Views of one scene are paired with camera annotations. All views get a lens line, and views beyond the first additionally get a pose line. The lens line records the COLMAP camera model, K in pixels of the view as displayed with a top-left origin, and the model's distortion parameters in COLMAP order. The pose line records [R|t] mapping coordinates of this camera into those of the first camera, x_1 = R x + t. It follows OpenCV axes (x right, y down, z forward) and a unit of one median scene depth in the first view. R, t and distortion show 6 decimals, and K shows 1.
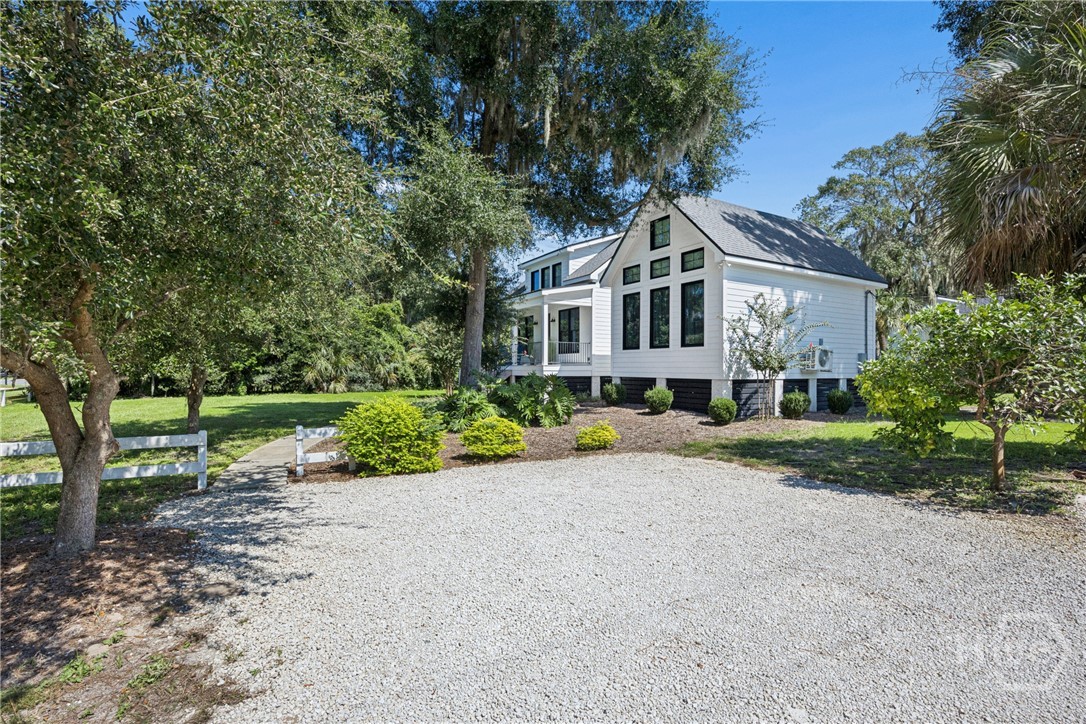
lens RADIAL K [[497.3, 0, 543.0], [0, 497.3, 362.0], [0, 0, 1]] dist [0.000104, -0.000002]
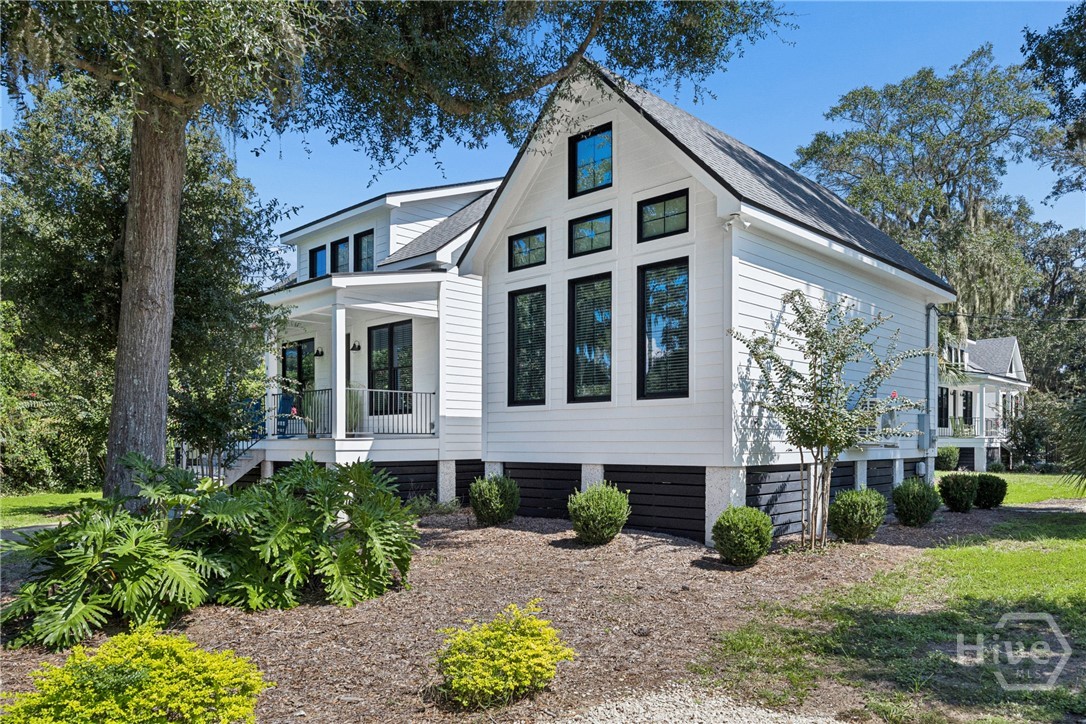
lens RADIAL K [[765.9, 0, 574.3], [0, 765.9, 428.8], [0, 0, 1]] dist [-0.000861, 0.000435]
pose [[0.954798, -0.003333, 0.297236, 0.001126], [0.004662, 0.999982, -0.003763, 0.000890], [-0.297218, 0.004979, 0.954797, 0.295239]]
